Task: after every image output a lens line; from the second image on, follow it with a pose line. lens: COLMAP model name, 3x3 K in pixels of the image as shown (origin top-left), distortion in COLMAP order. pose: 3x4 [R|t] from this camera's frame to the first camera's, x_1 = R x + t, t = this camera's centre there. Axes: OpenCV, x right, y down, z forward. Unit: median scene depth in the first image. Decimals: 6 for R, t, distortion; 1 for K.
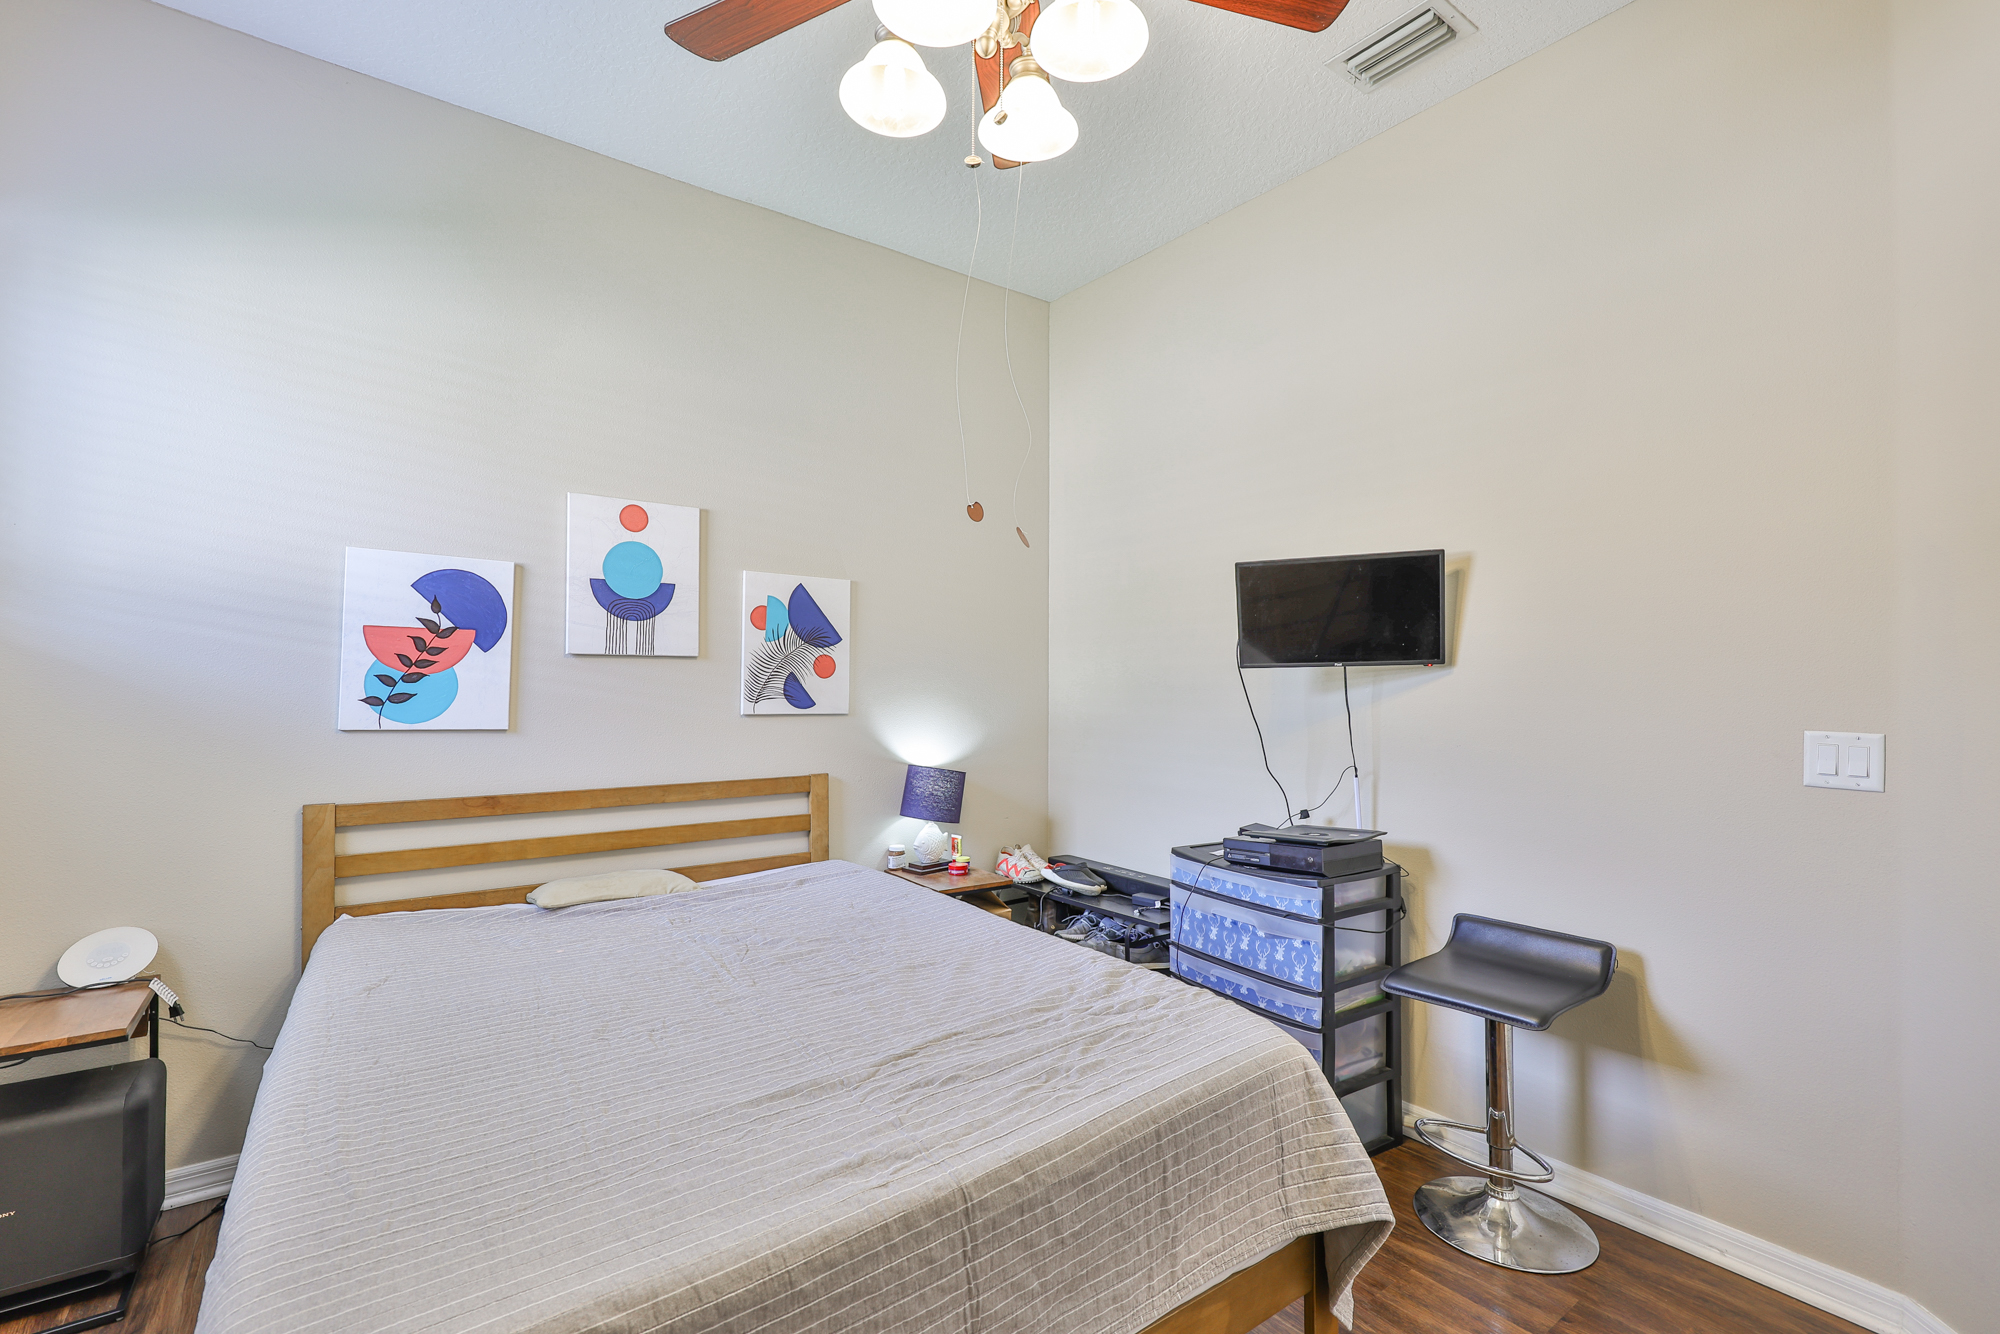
lens RADIAL K [[868.4, 0, 987.8], [0, 868.4, 668.4], [0, 0, 1]] dist [0.000672, -0.000642]
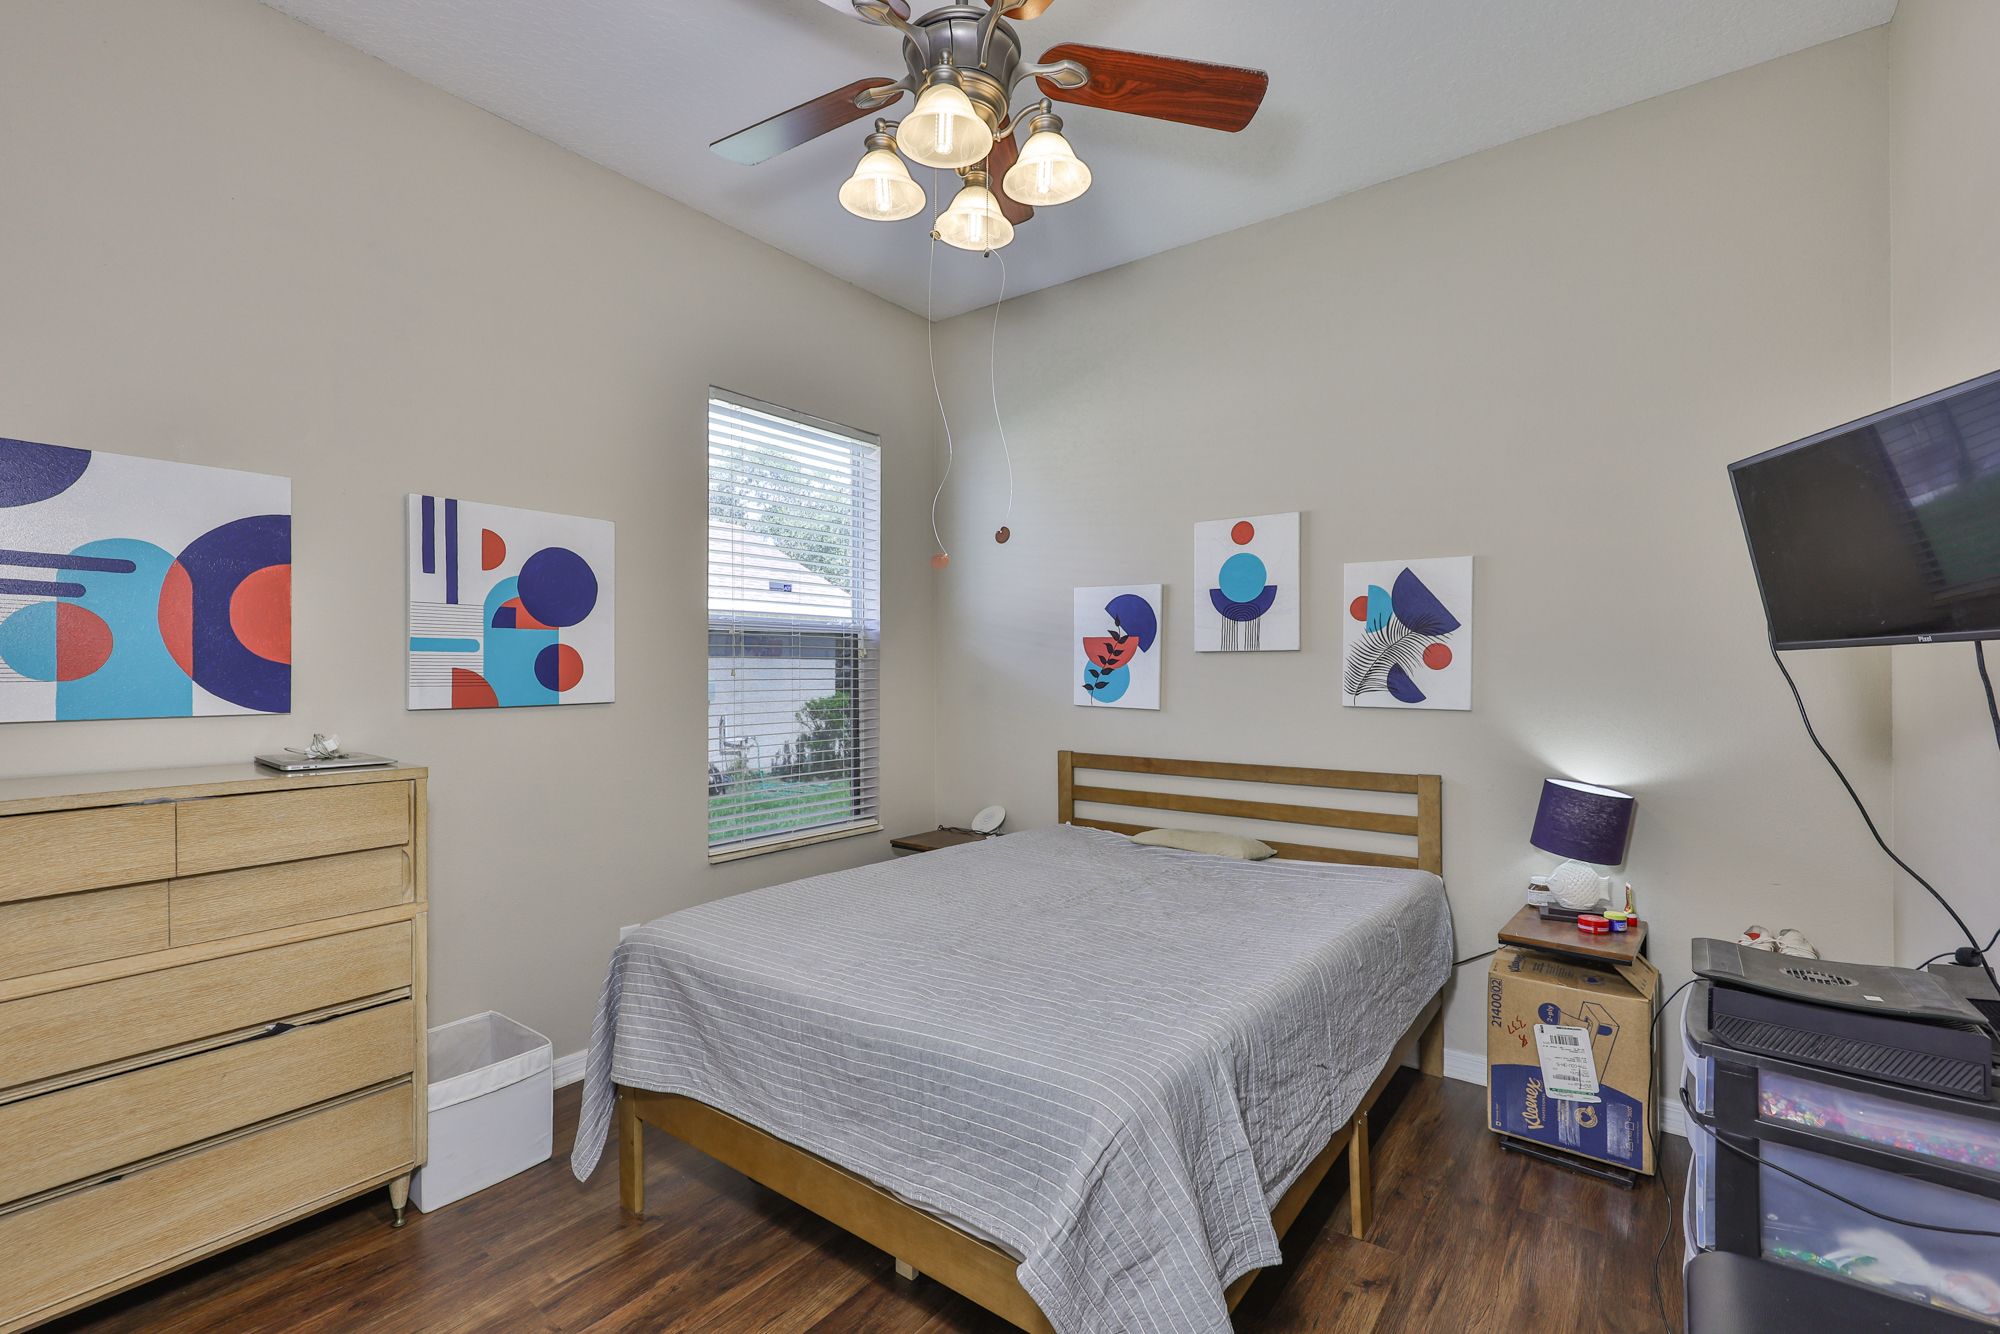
lens RADIAL K [[868.4, 0, 990.0], [0, 868.4, 670.3], [0, 0, 1]] dist [0.000672, -0.000642]
pose [[0.293175, -0.003824, -0.956051, 0.616738], [0.017157, 0.999852, 0.001262, 0.003289], [0.955905, -0.016773, 0.293198, 0.338785]]
